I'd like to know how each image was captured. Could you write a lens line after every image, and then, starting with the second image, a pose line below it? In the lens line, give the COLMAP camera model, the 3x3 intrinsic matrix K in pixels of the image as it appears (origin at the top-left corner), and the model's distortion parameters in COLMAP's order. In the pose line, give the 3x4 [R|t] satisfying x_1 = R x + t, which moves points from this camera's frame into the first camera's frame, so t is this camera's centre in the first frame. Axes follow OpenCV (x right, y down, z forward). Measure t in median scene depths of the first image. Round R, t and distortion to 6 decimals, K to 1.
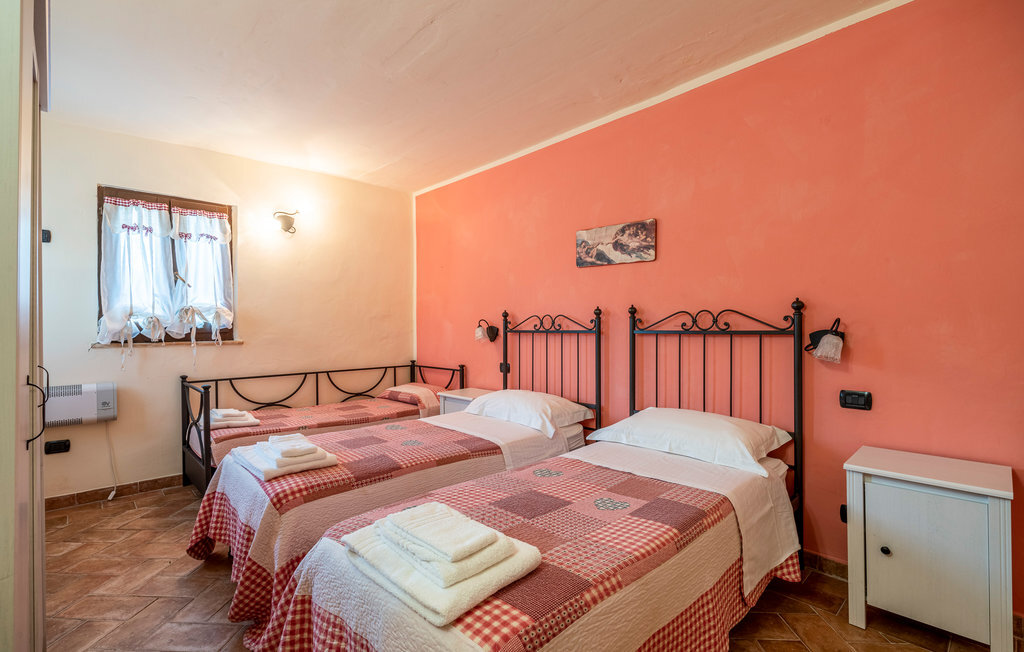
lens RADIAL K [[457.8, 0, 514.4], [0, 457.8, 326.6], [0, 0, 1]] dist [0.000152, 0.000310]
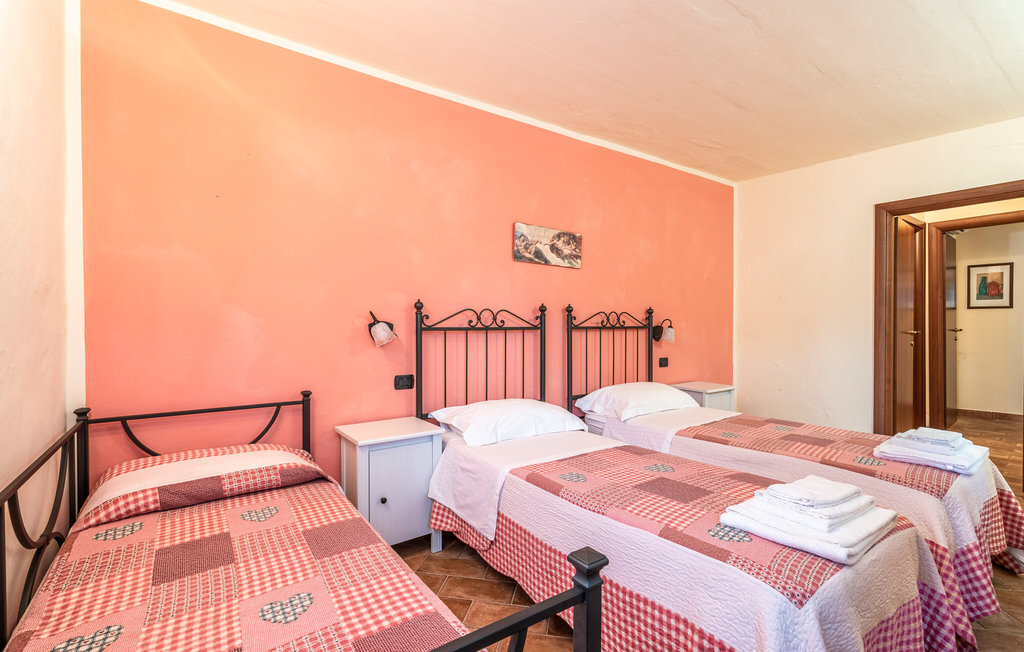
lens RADIAL K [[457.8, 0, 514.4], [0, 457.8, 326.6], [0, 0, 1]] dist [0.000152, 0.000310]
pose [[0.147176, -0.004084, 0.989102, -0.831871], [-0.001591, 0.999989, 0.004366, 0.003641], [-0.989109, -0.002216, 0.147168, 0.897037]]
